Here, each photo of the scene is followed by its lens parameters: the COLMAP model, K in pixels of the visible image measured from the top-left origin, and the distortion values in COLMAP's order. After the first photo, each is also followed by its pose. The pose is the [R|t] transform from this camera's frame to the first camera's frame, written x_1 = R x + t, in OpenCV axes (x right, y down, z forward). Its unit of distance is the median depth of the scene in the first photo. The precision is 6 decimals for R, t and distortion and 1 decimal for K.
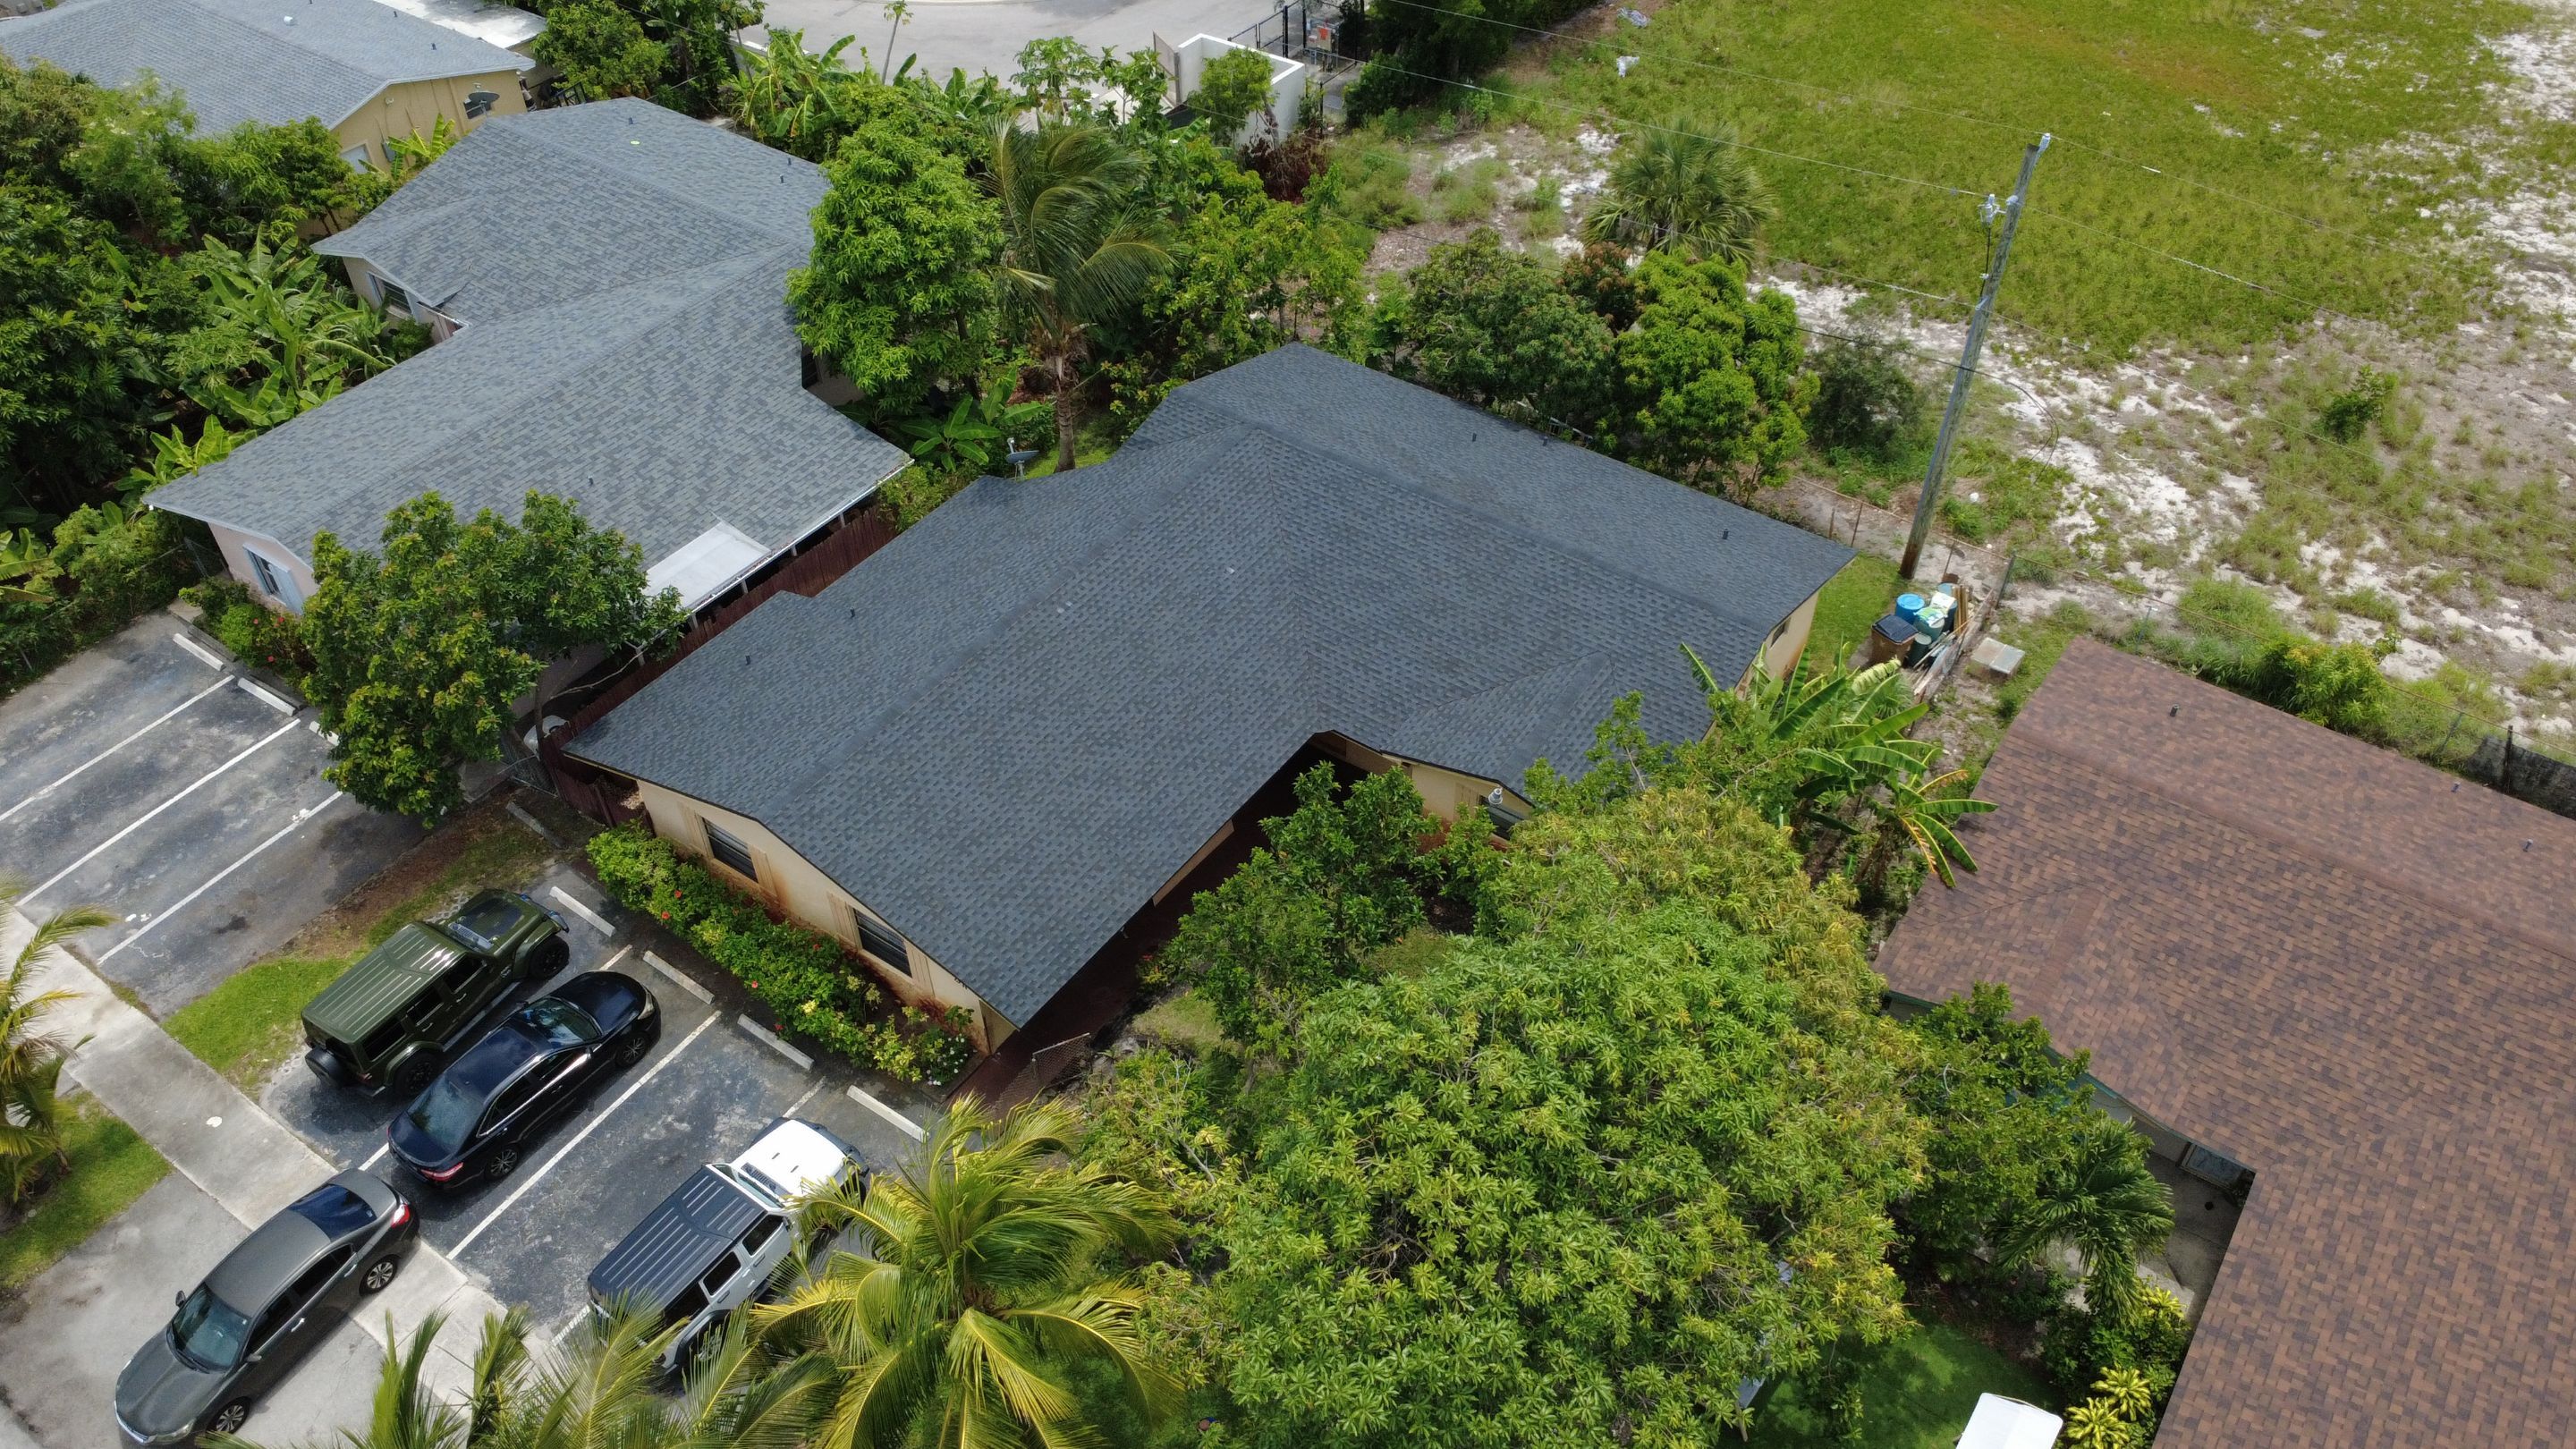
lens RADIAL K [[1868.0, 0, 1288.0], [0, 1868.0, 724.5], [0, 0, 1]] dist [0.003519, -0.000368]
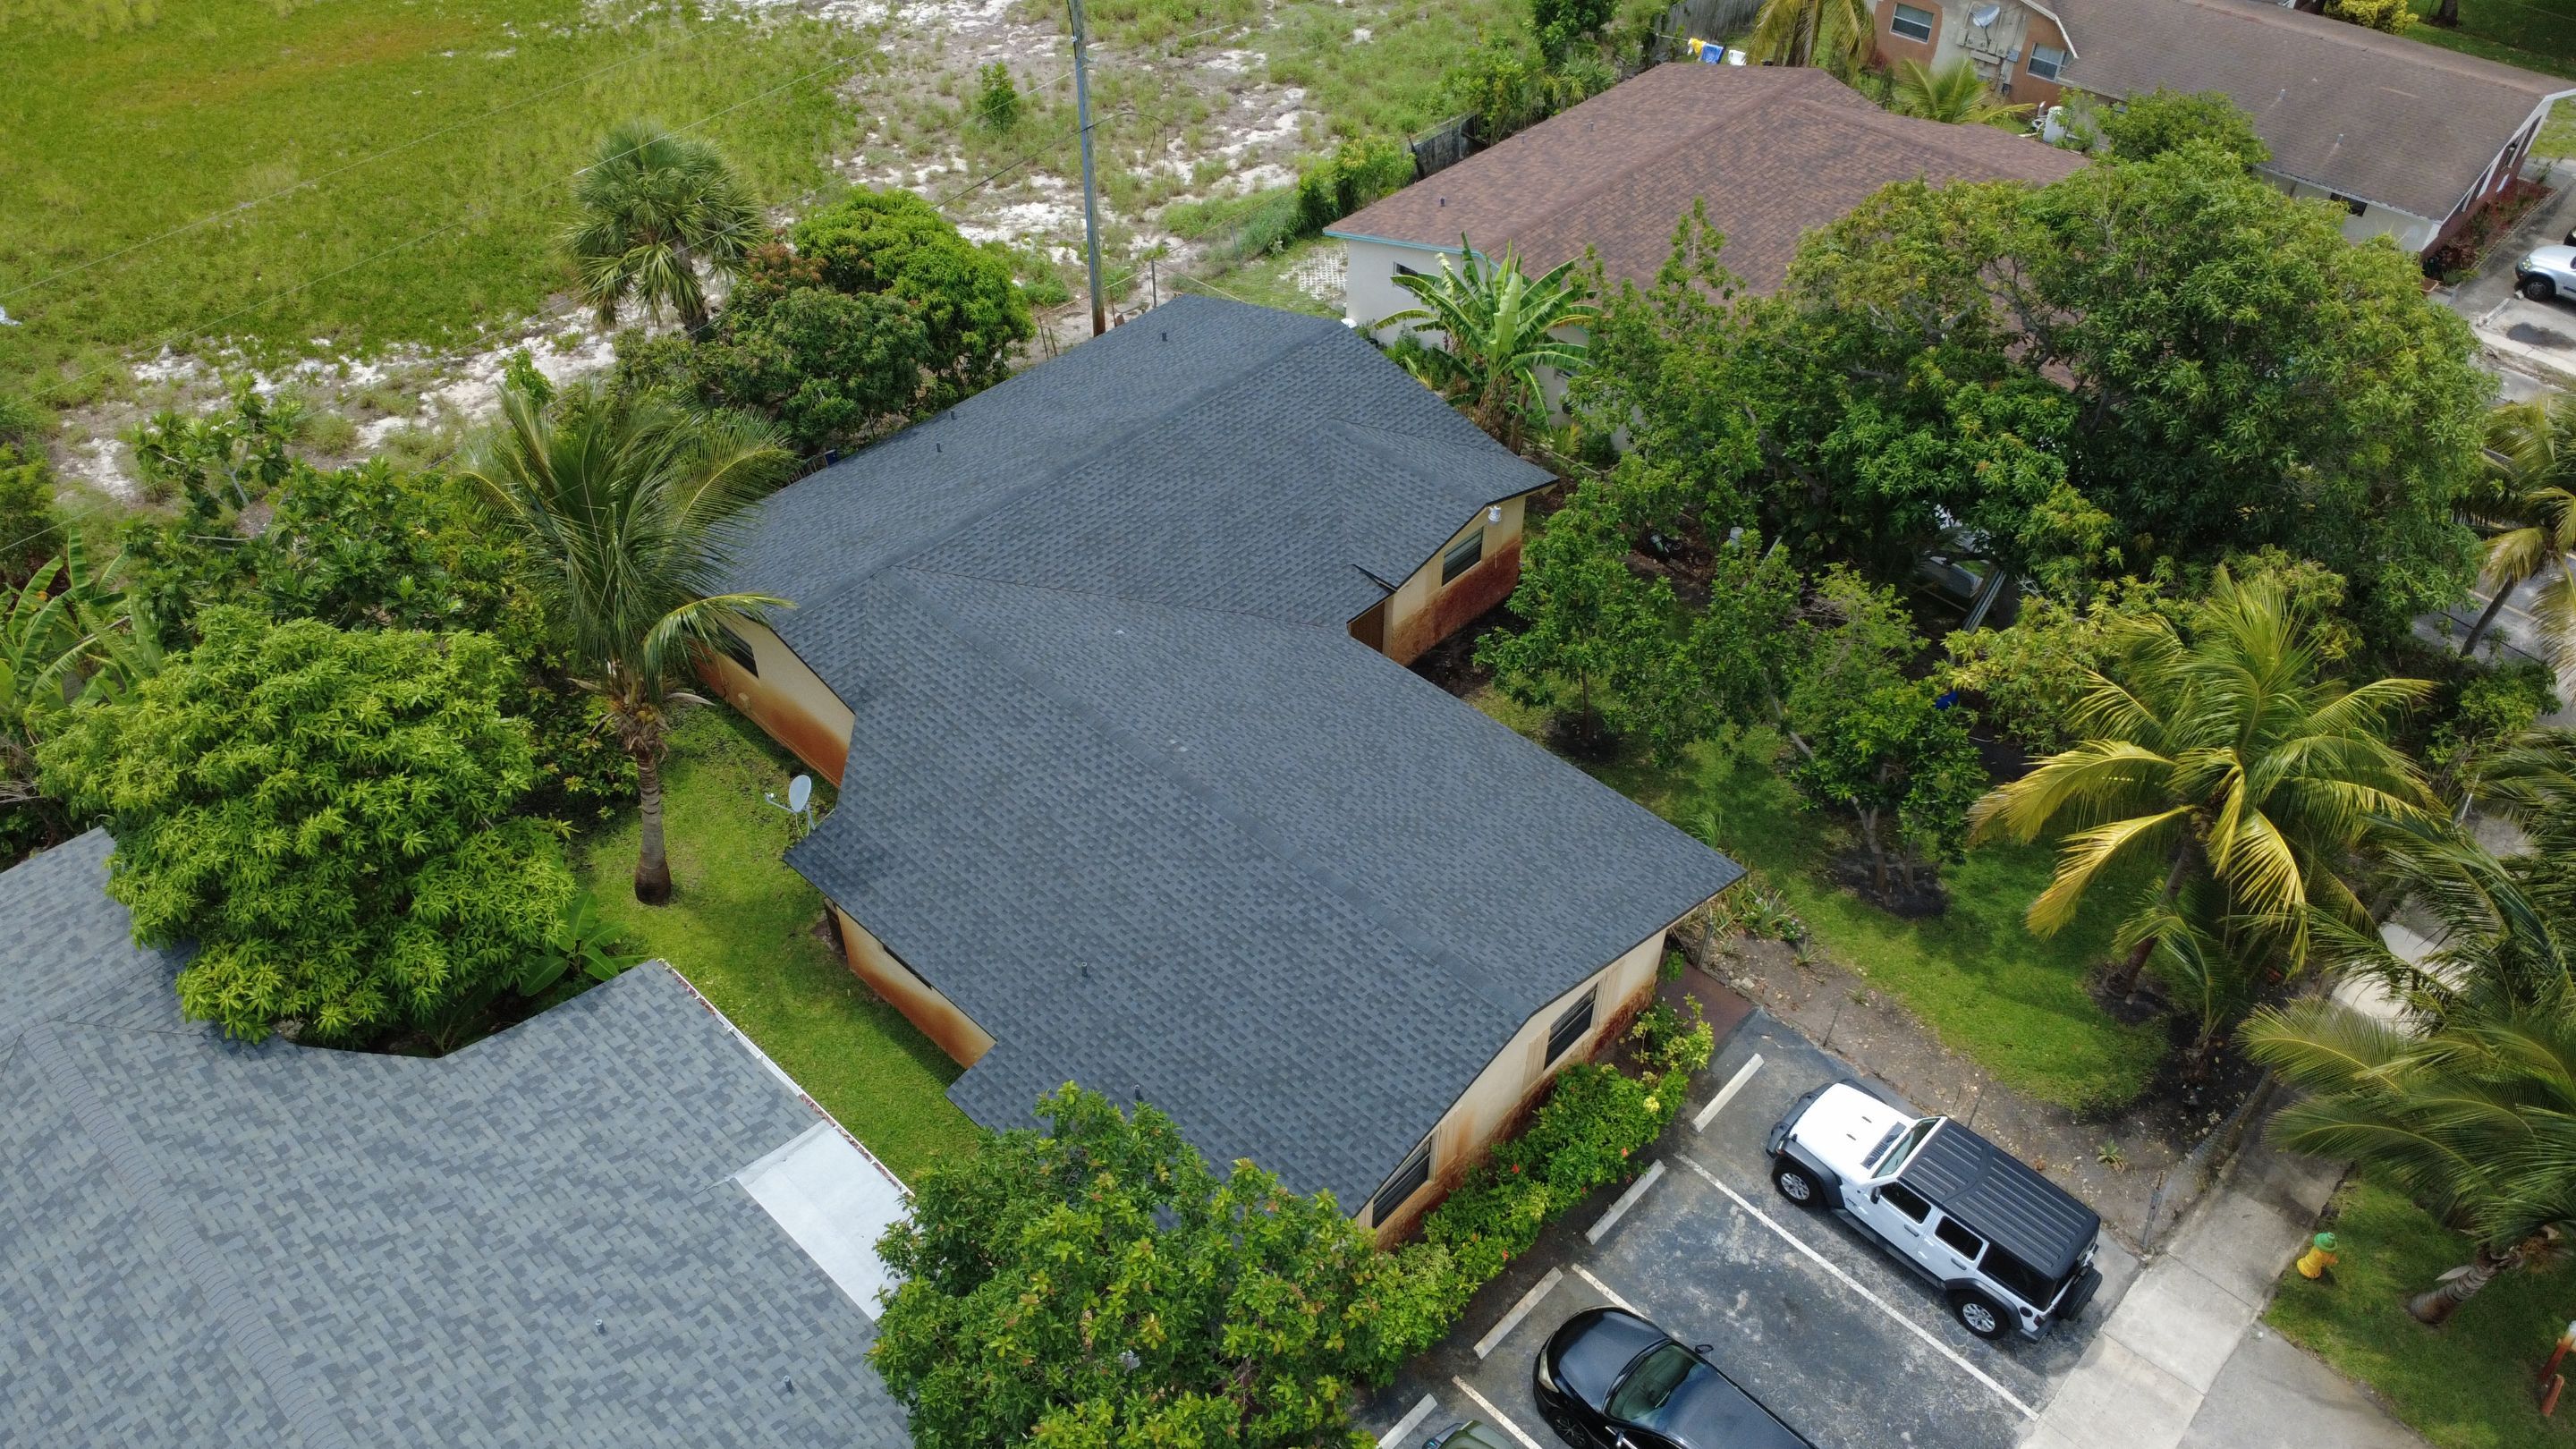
lens RADIAL K [[1868.0, 0, 1288.0], [0, 1868.0, 724.5], [0, 0, 1]] dist [0.003519, -0.000368]
pose [[0.148235, -0.652406, 0.743232, -0.600988], [0.672179, 0.617718, 0.408166, -0.311462], [-0.725398, 0.439080, 0.530101, 0.444194]]
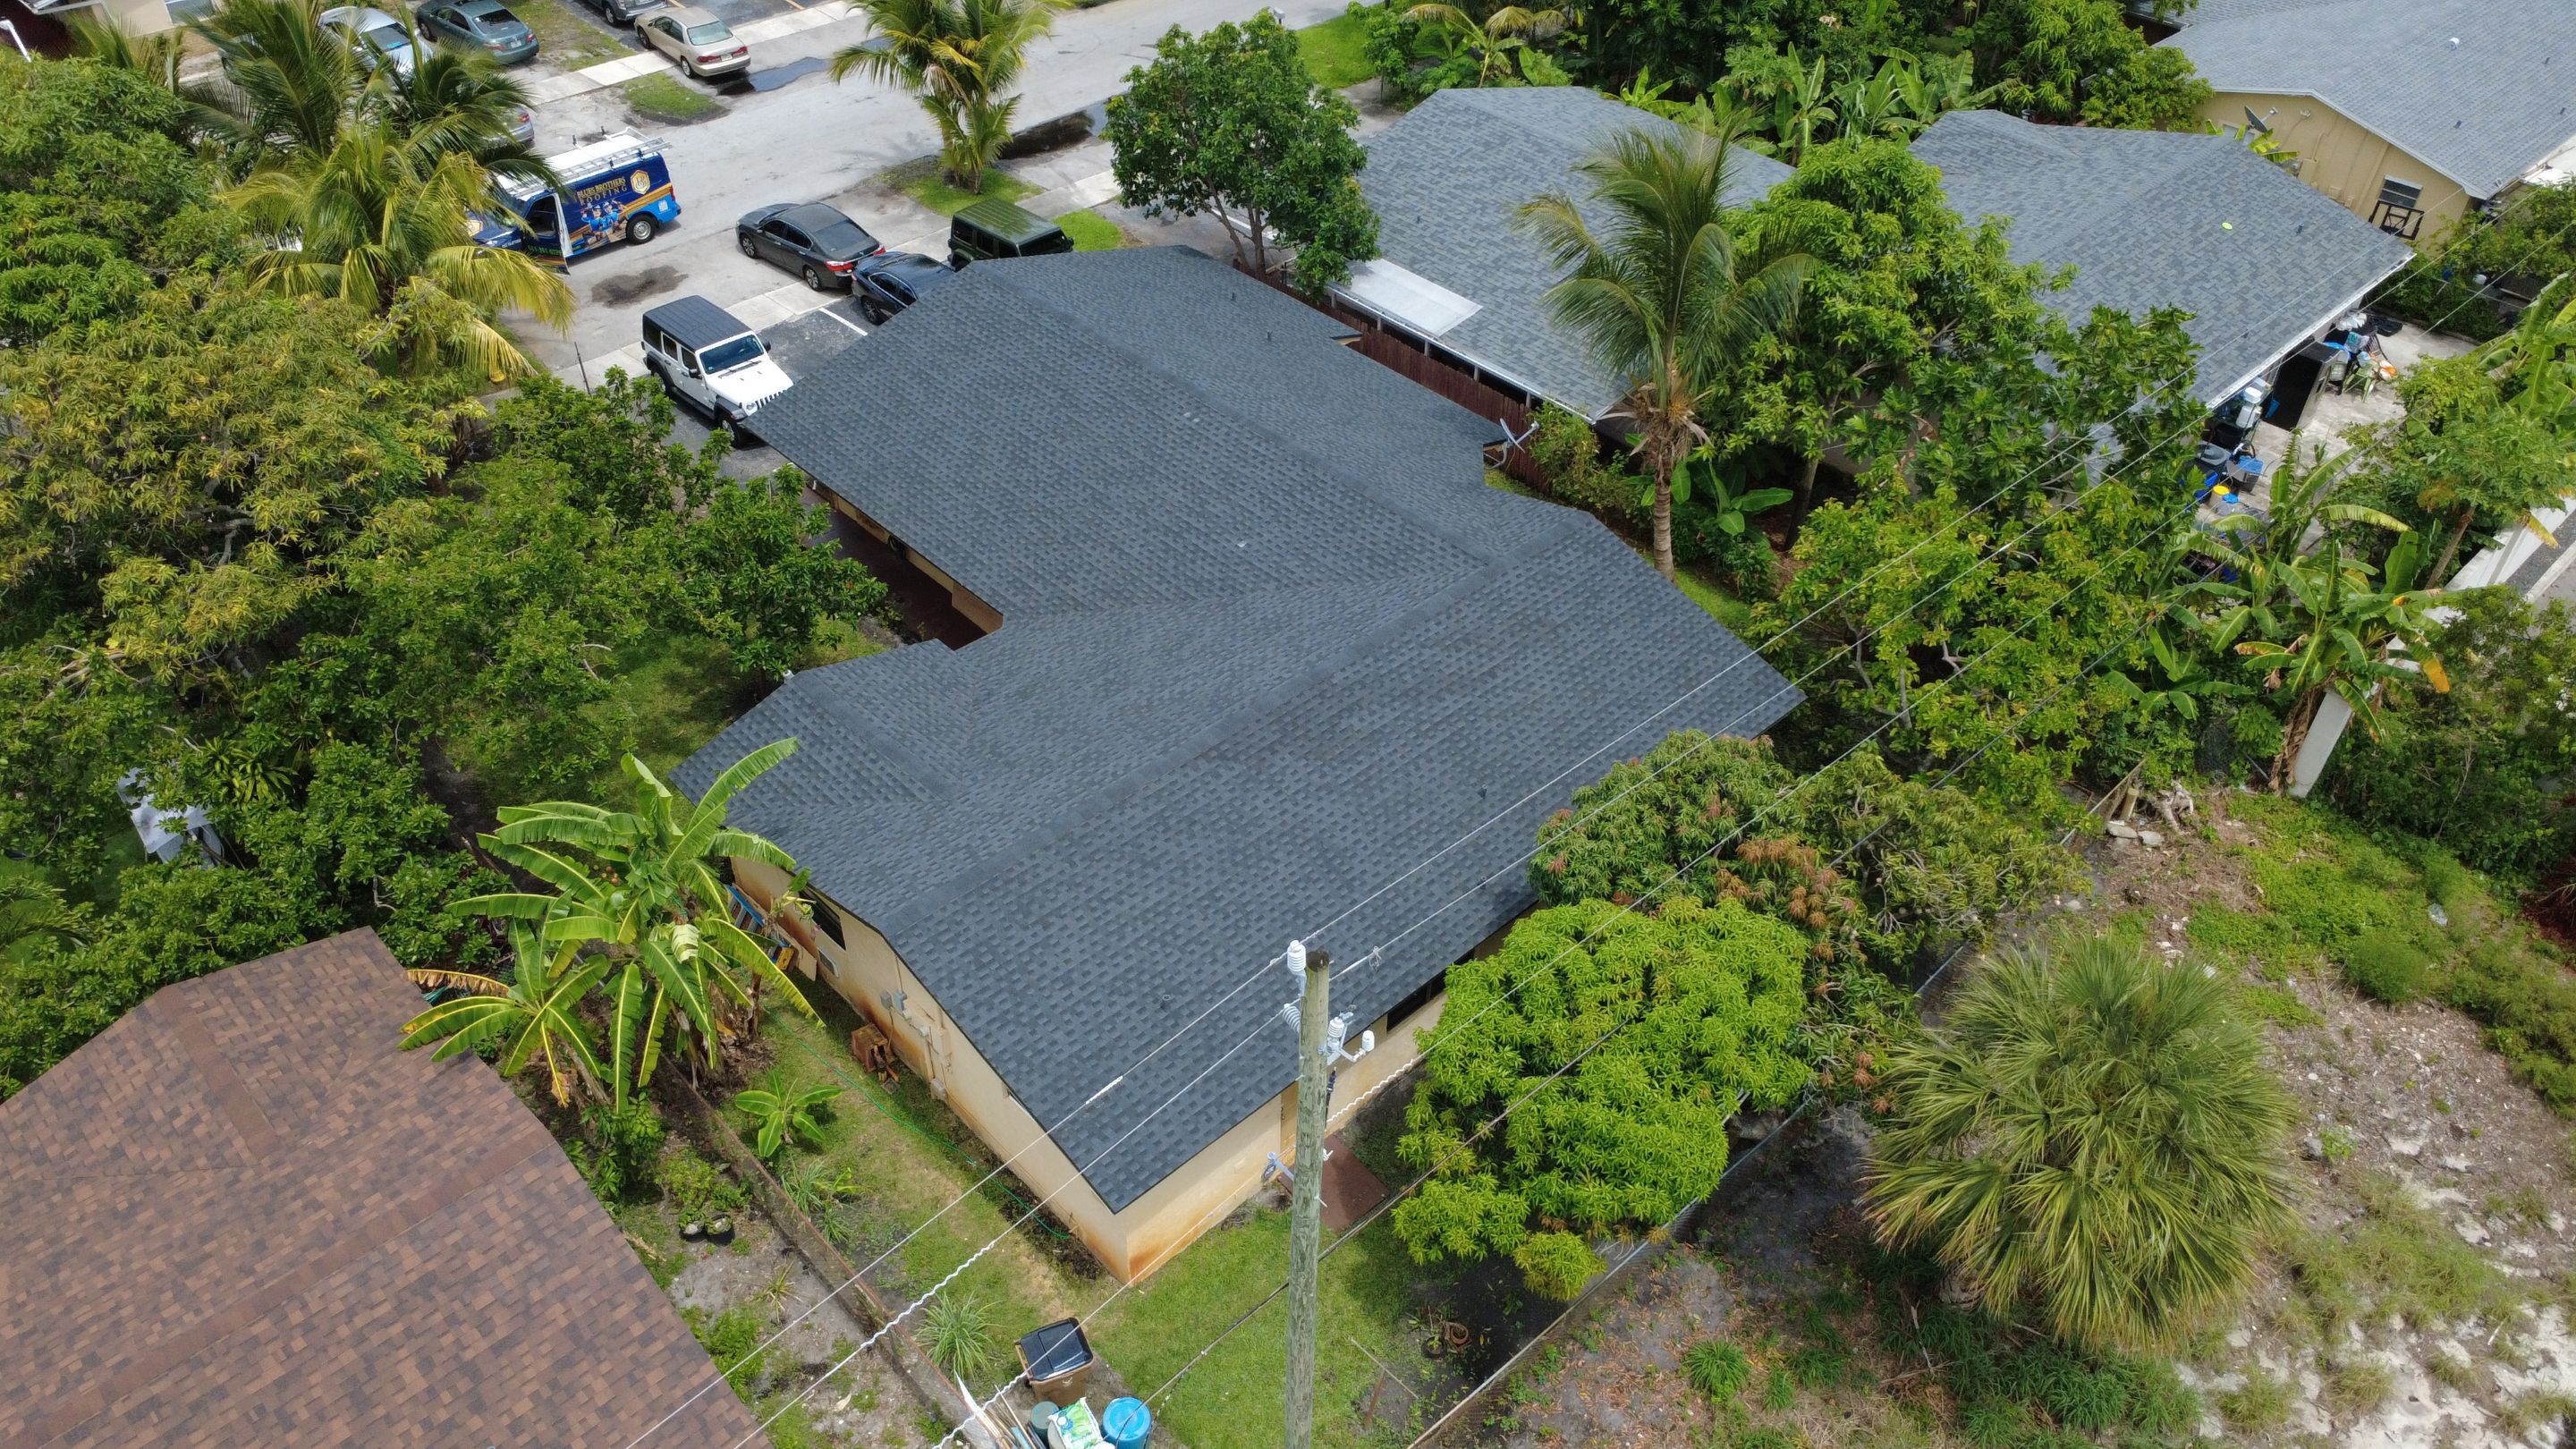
lens RADIAL K [[1868.0, 0, 1288.0], [0, 1868.0, 724.5], [0, 0, 1]] dist [0.003519, -0.000368]
pose [[-0.196985, 0.637364, -0.744959, 0.571806], [-0.683502, 0.455466, 0.570417, -0.478489], [0.702867, 0.621544, 0.345920, 0.676390]]
